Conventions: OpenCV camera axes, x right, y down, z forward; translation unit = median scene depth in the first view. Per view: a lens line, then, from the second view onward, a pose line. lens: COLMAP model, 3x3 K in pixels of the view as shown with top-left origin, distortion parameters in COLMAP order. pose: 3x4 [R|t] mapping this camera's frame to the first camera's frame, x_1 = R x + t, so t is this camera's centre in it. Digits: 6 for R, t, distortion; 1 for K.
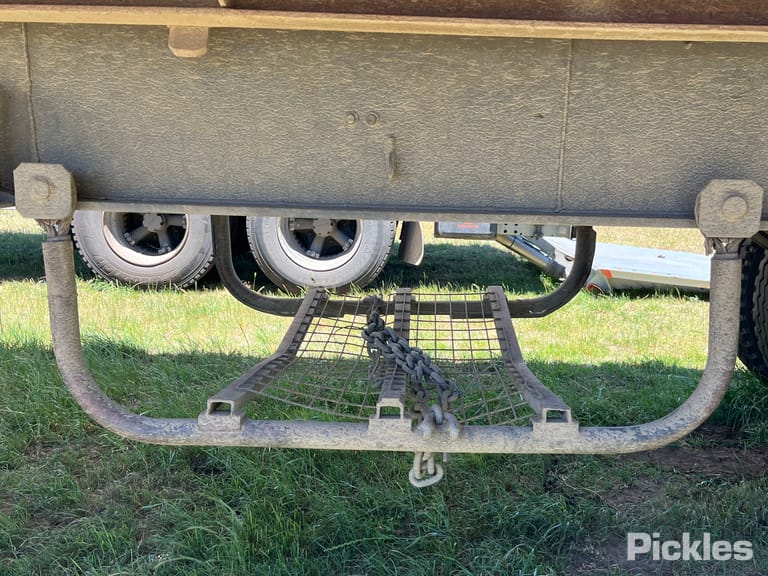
lens RADIAL K [[748.6, 0, 384.0], [0, 748.6, 288.0], [0, 0, 1]] dist [0.075352, -0.096425]
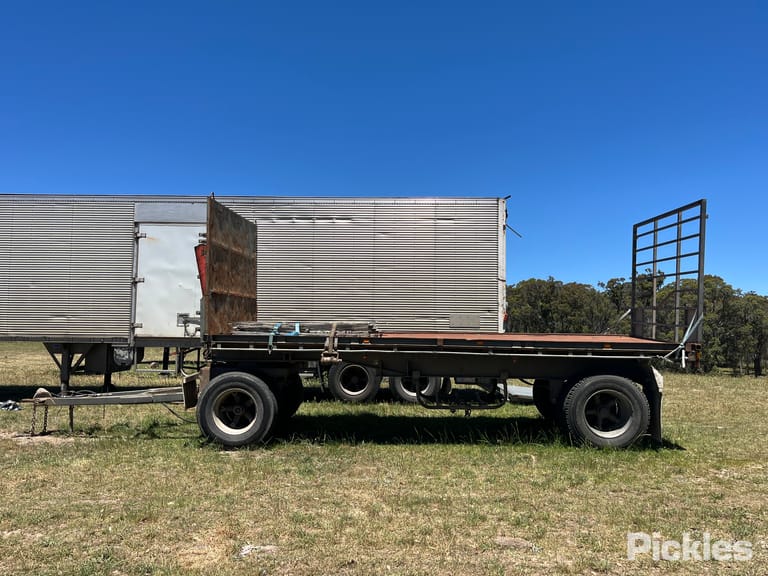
lens RADIAL K [[639.2, 0, 384.0], [0, 639.2, 288.0], [0, 0, 1]] dist [0.041757, -0.012740]
pose [[0.999874, -0.009832, 0.012438, -0.204929], [0.012292, 0.976230, -0.216389, 0.083760], [-0.010015, 0.216515, 0.976228, -1.237355]]
